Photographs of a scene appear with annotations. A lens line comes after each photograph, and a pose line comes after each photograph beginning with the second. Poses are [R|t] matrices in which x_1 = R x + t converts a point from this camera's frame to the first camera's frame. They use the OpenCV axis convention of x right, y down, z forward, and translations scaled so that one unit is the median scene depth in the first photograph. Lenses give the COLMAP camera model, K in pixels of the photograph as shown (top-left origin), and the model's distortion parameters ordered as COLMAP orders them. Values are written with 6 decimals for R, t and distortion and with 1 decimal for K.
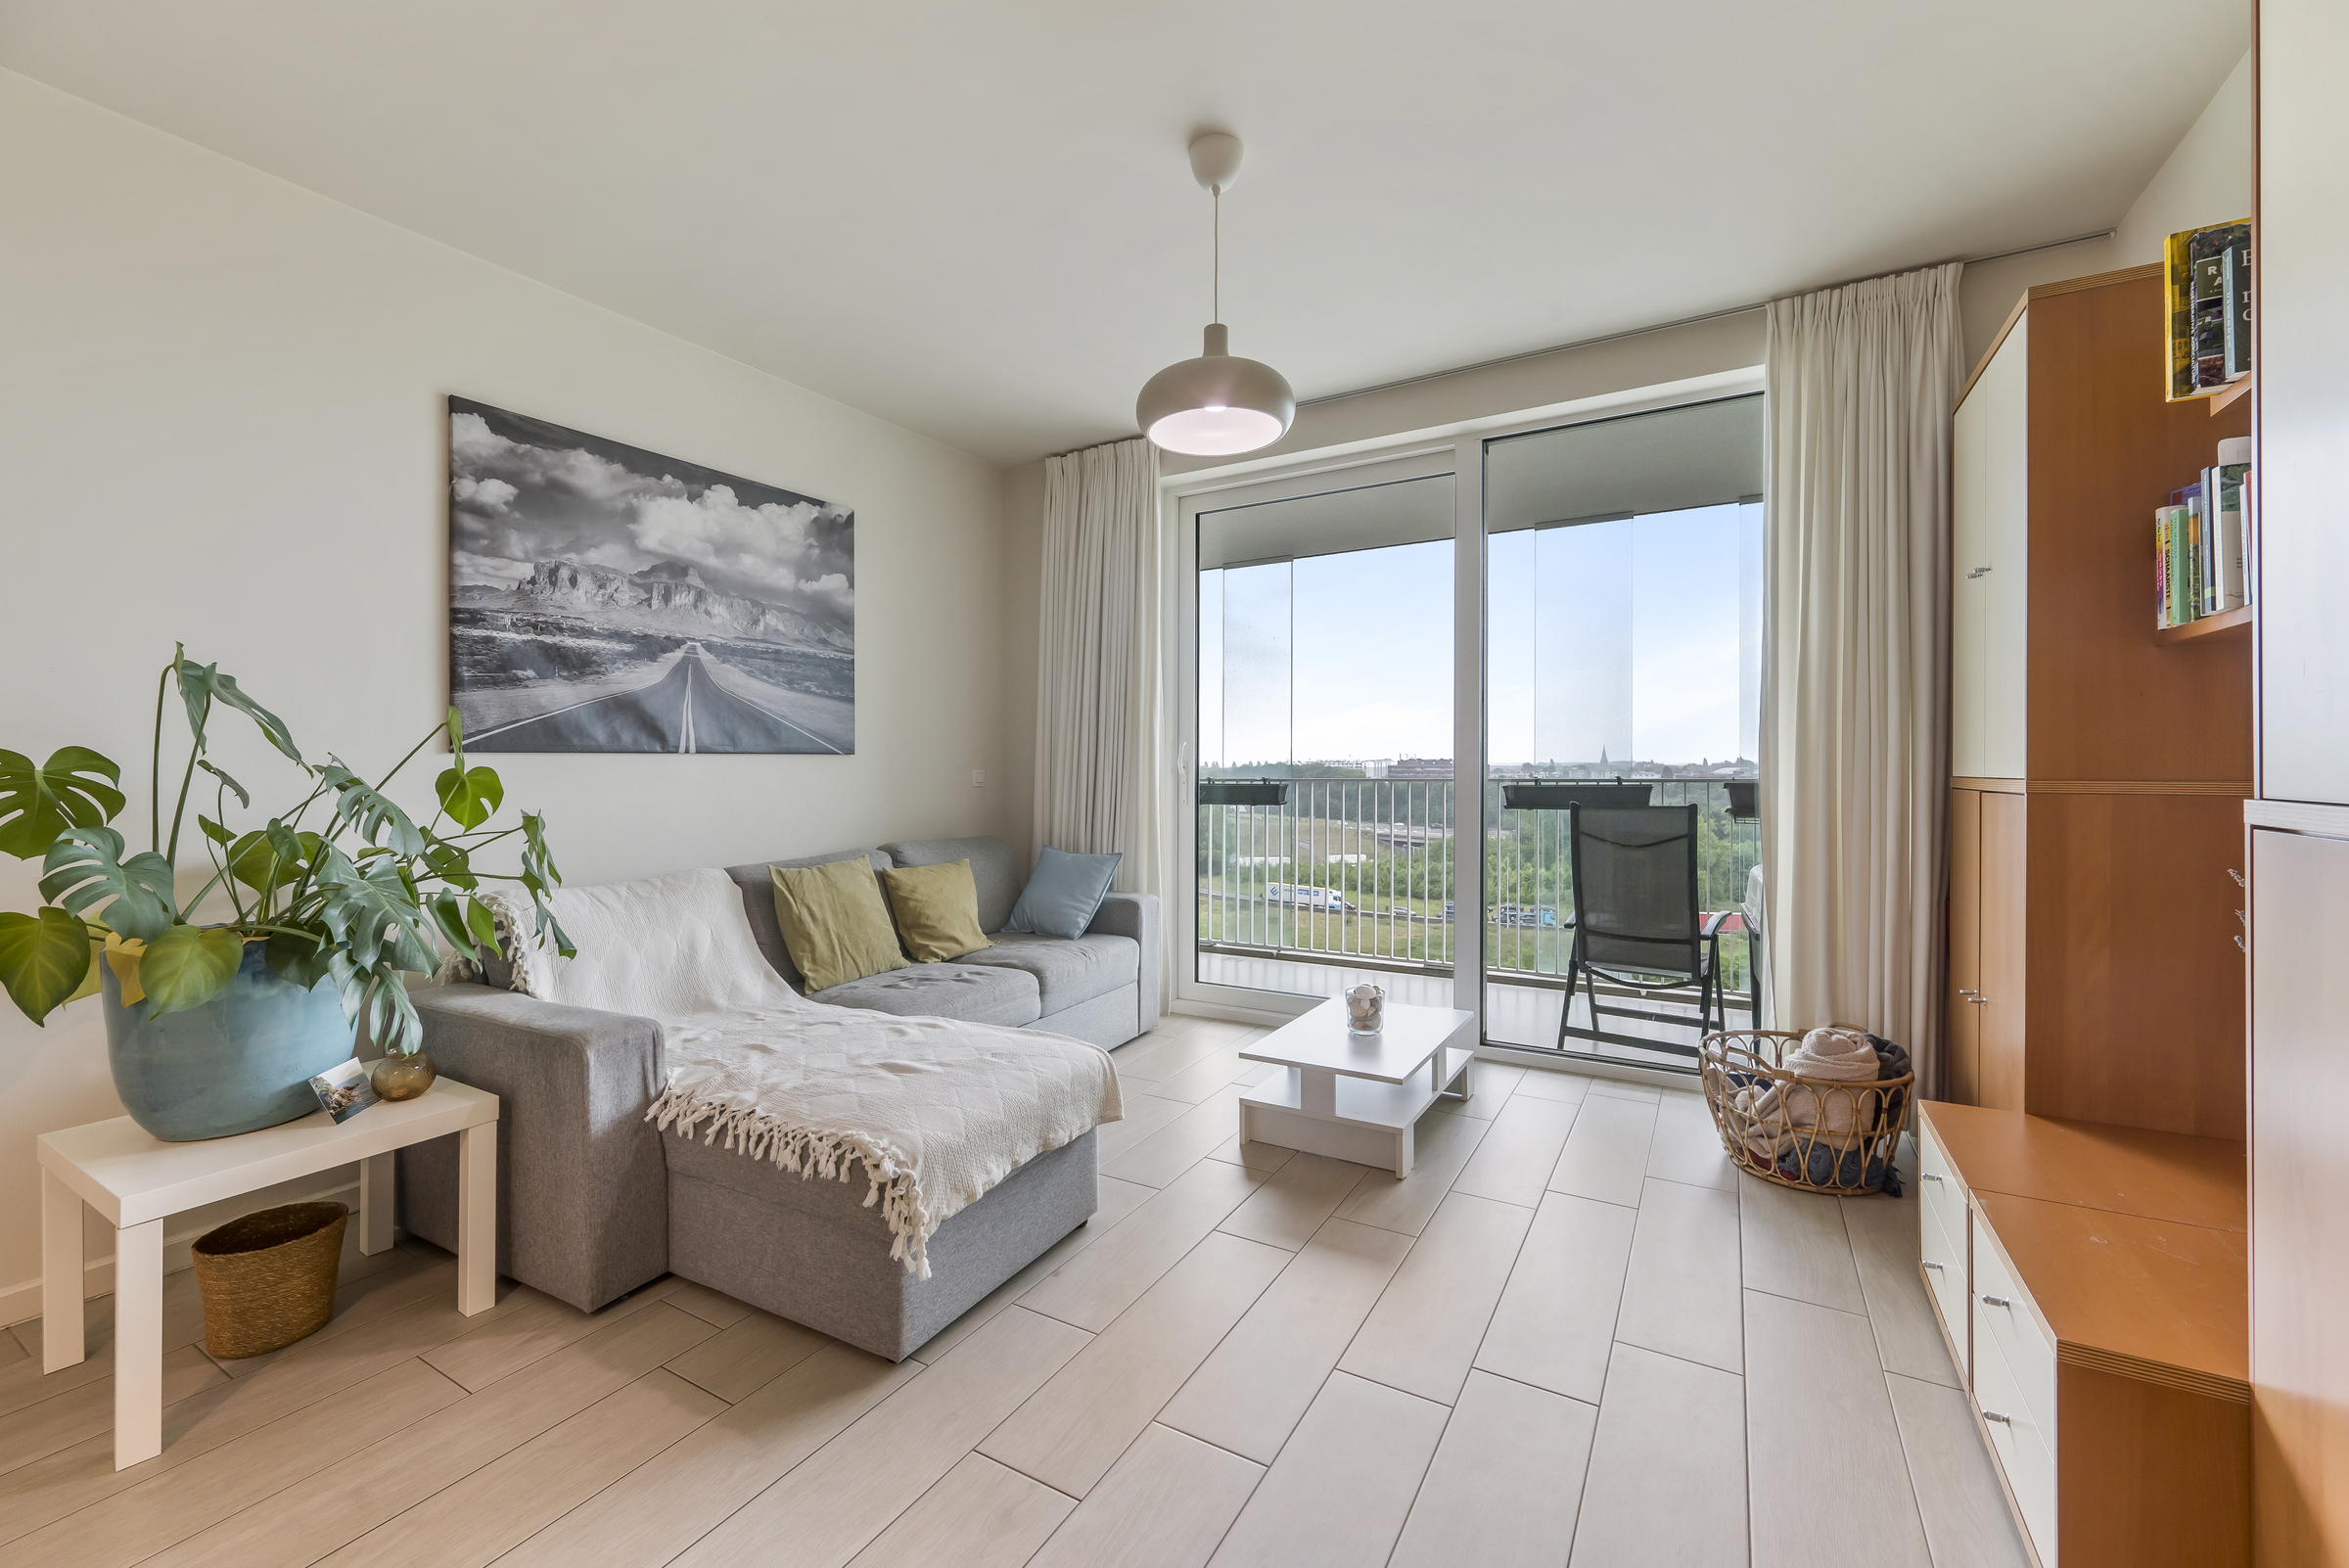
lens RADIAL K [[932.5, 0, 1180.8], [0, 932.5, 760.5], [0, 0, 1]] dist [-0.008659, -0.000138]
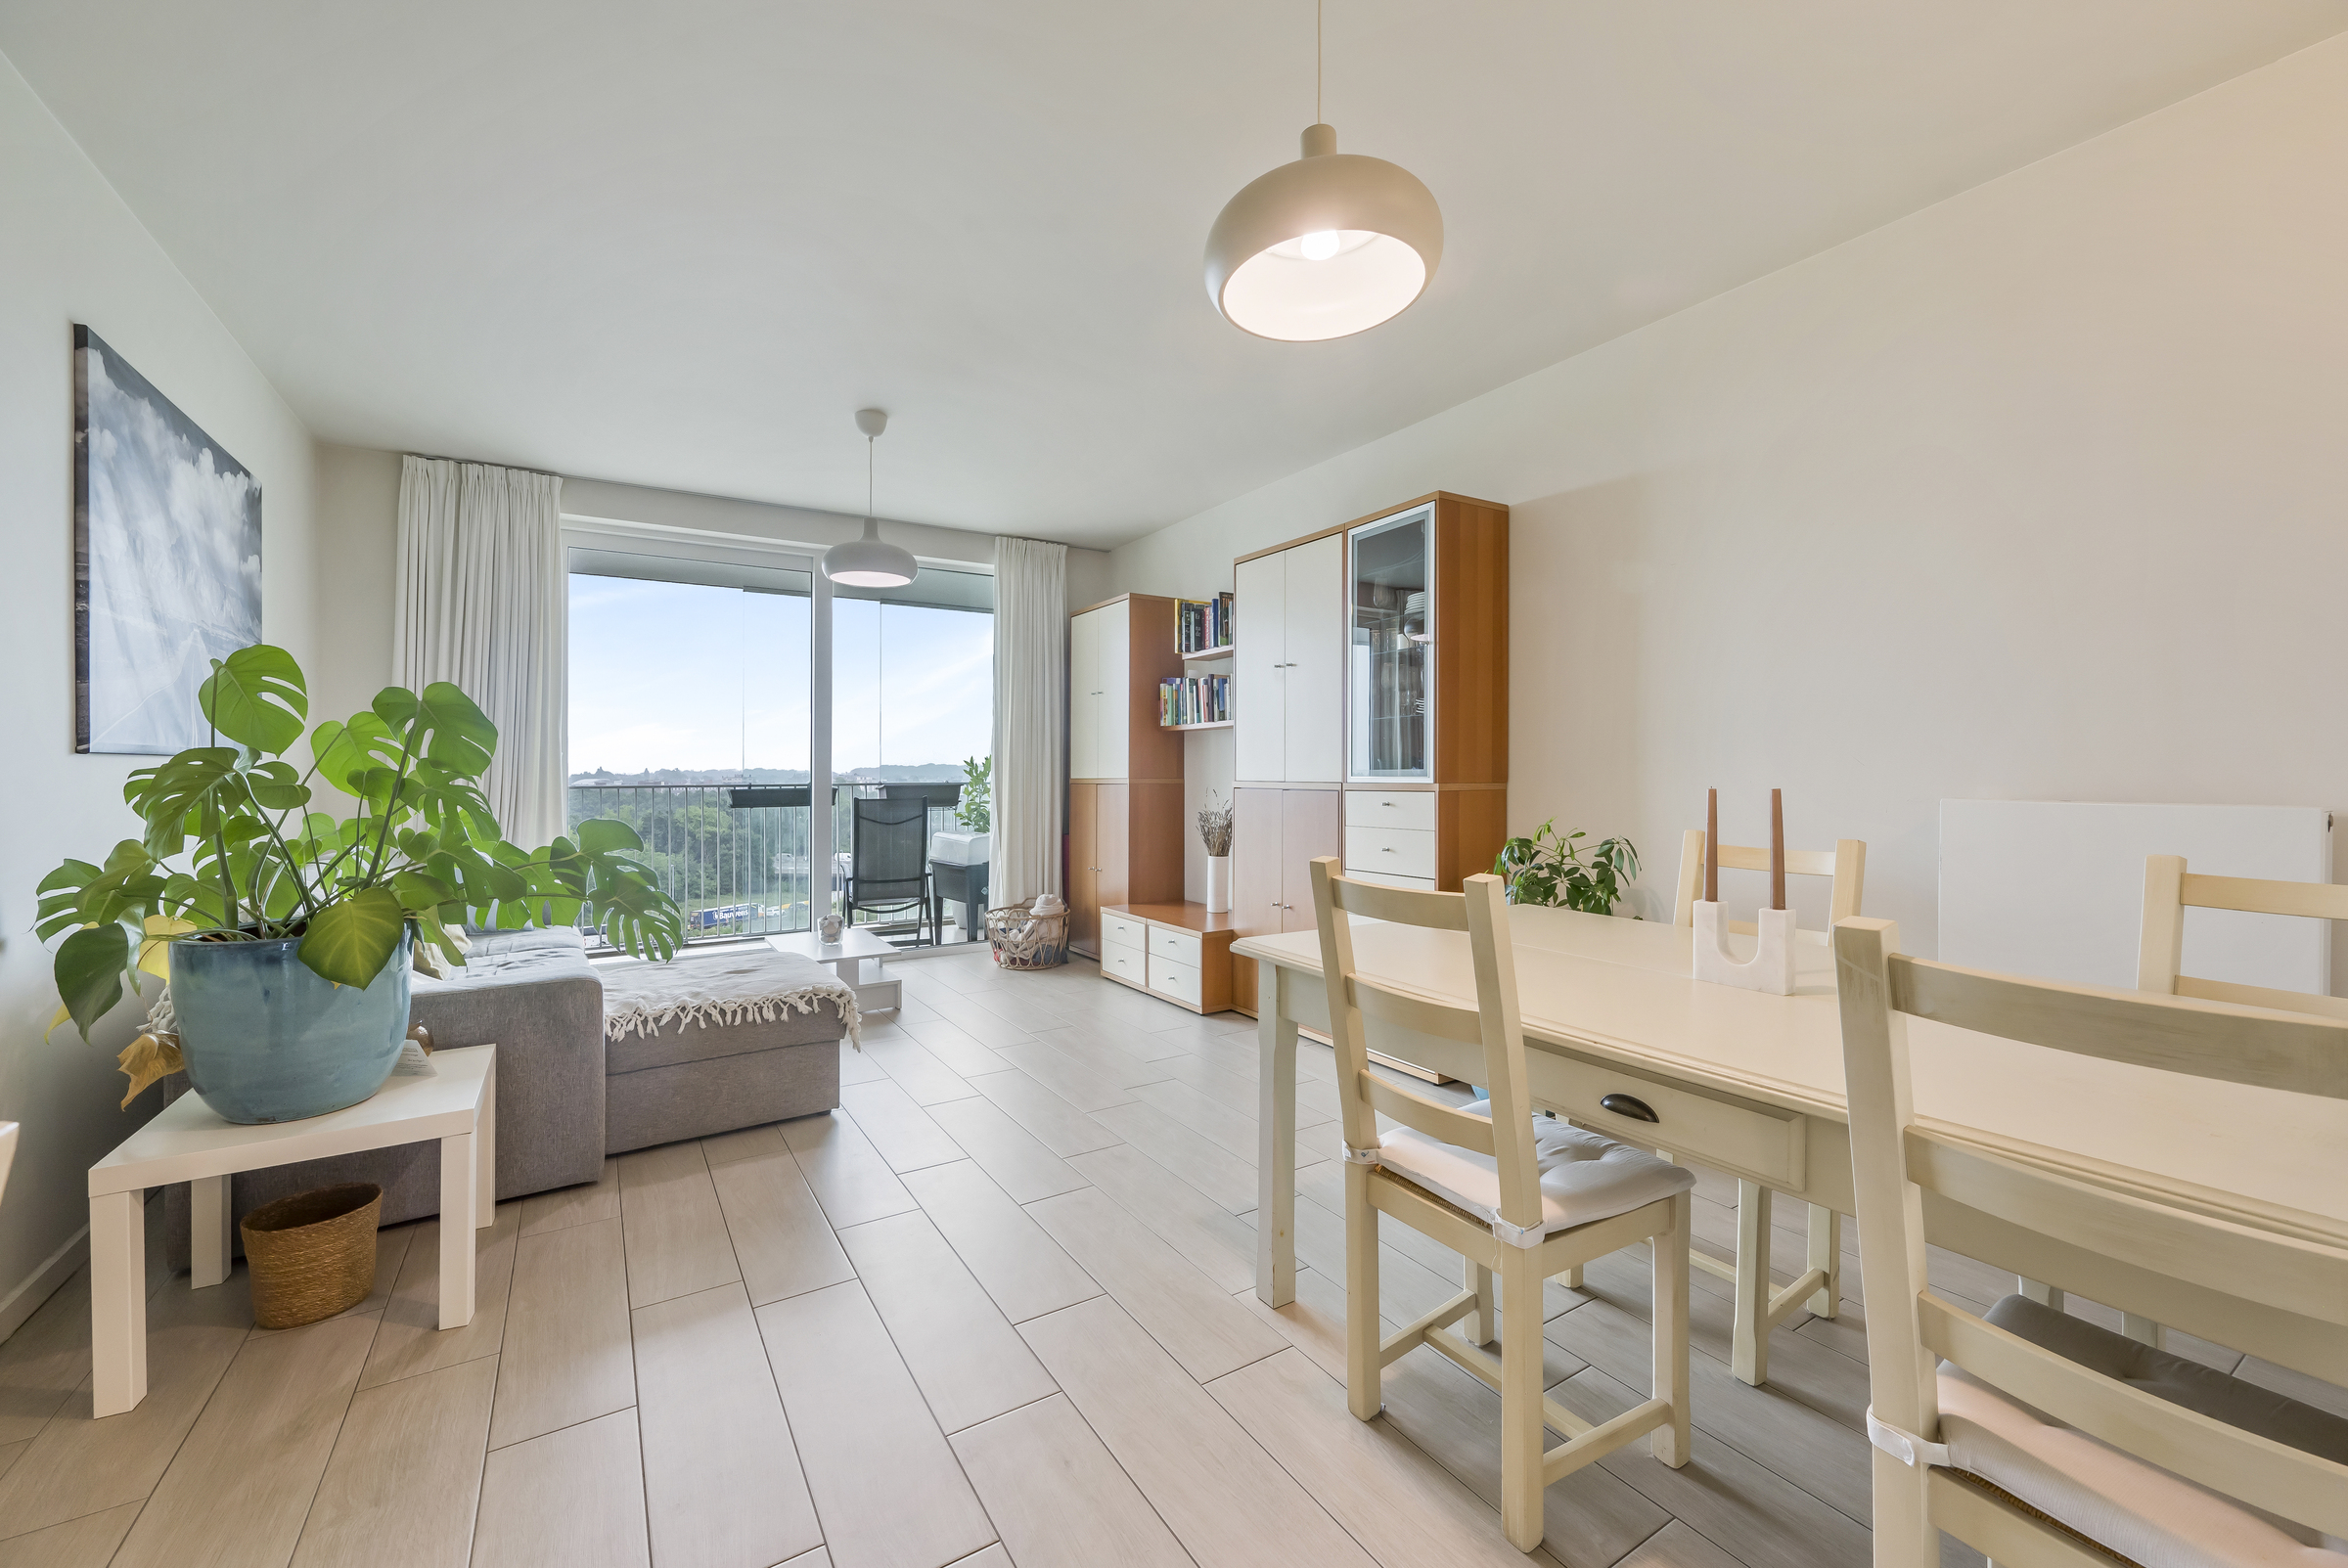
lens RADIAL K [[932.0, 0, 1180.3], [0, 932.0, 760.5], [0, 0, 1]] dist [-0.008659, -0.000138]
pose [[0.452186, 0.015560, 0.891788, -1.088714], [-0.005376, 0.999877, -0.014721, 0.005621], [-0.891908, 0.001863, 0.452214, -0.265667]]
